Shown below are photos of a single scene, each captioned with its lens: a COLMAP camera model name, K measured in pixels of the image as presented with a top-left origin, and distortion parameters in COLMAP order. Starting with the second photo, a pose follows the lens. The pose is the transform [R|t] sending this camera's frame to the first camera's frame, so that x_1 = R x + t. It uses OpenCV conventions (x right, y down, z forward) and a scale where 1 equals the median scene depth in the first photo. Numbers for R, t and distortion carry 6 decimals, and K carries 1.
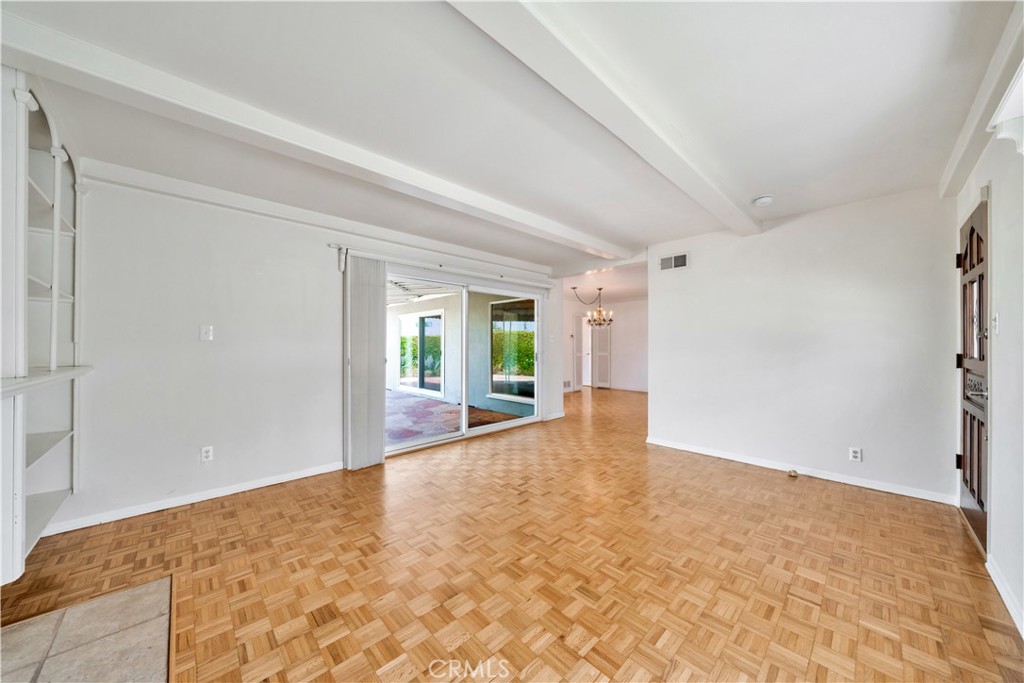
lens RADIAL K [[348.6, 0, 510.0], [0, 348.6, 344.0], [0, 0, 1]] dist [-0.001504, -0.000080]
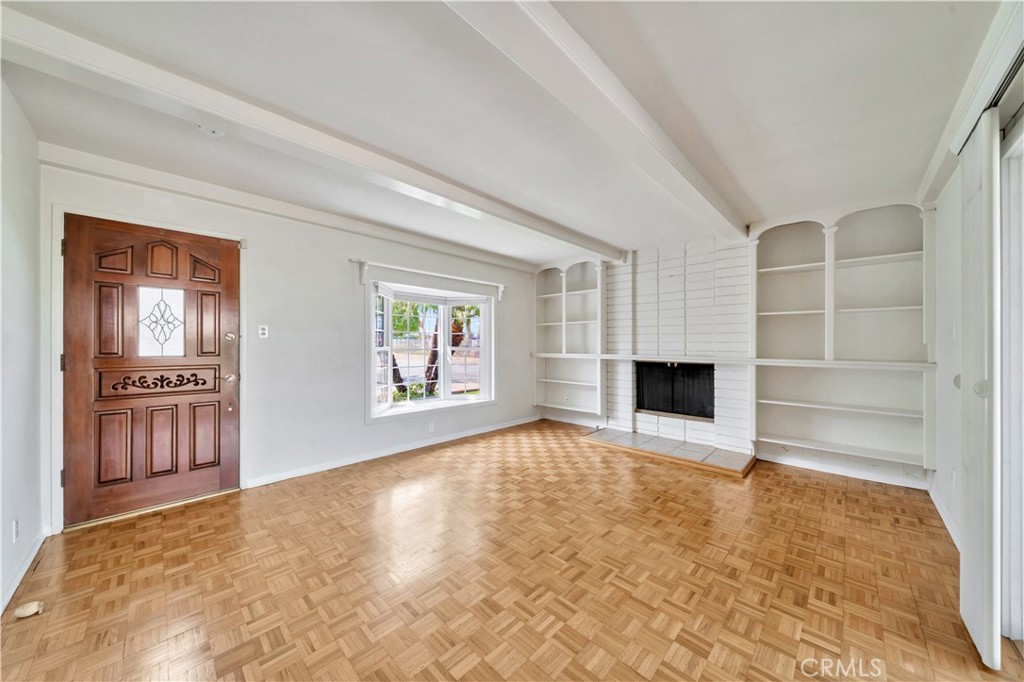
lens RADIAL K [[348.6, 0, 506.5], [0, 348.6, 343.1], [0, 0, 1]] dist [-0.001504, -0.000080]
pose [[-0.999447, -0.001305, -0.033229, 0.182067], [-0.001008, 0.999959, -0.008955, 0.006427], [0.033239, -0.008917, -0.999408, 1.619496]]
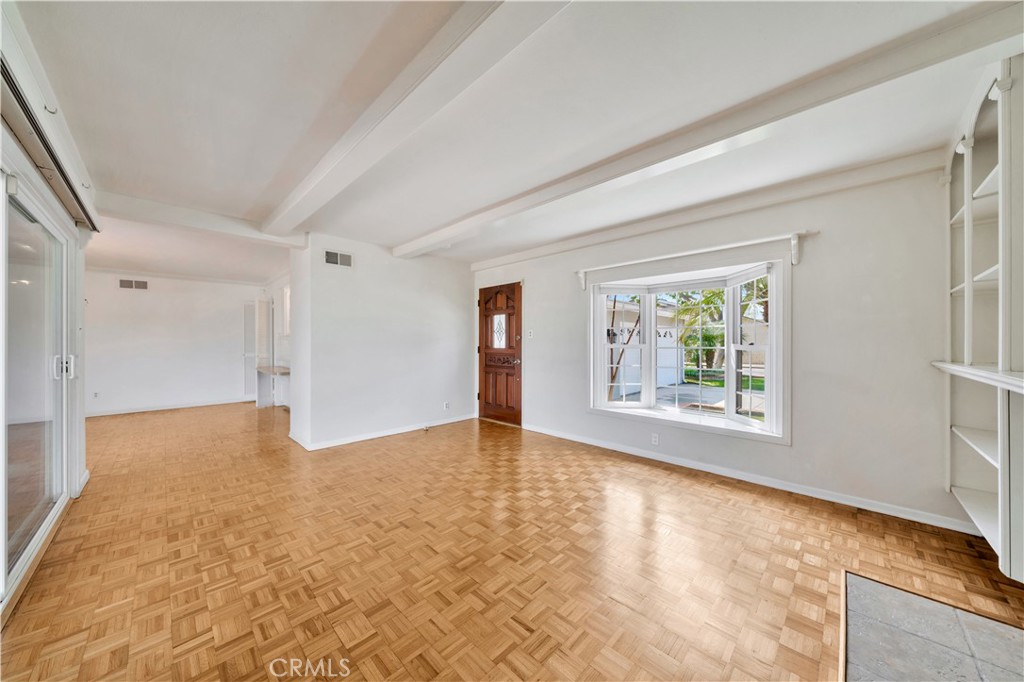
lens RADIAL K [[348.6, 0, 506.2], [0, 348.6, 342.4], [0, 0, 1]] dist [-0.001504, -0.000080]
pose [[-0.028000, 0.002204, 0.999606, -0.737532], [-0.004867, 0.999985, -0.002342, 0.007217], [-0.999596, -0.004931, -0.027988, 0.754859]]
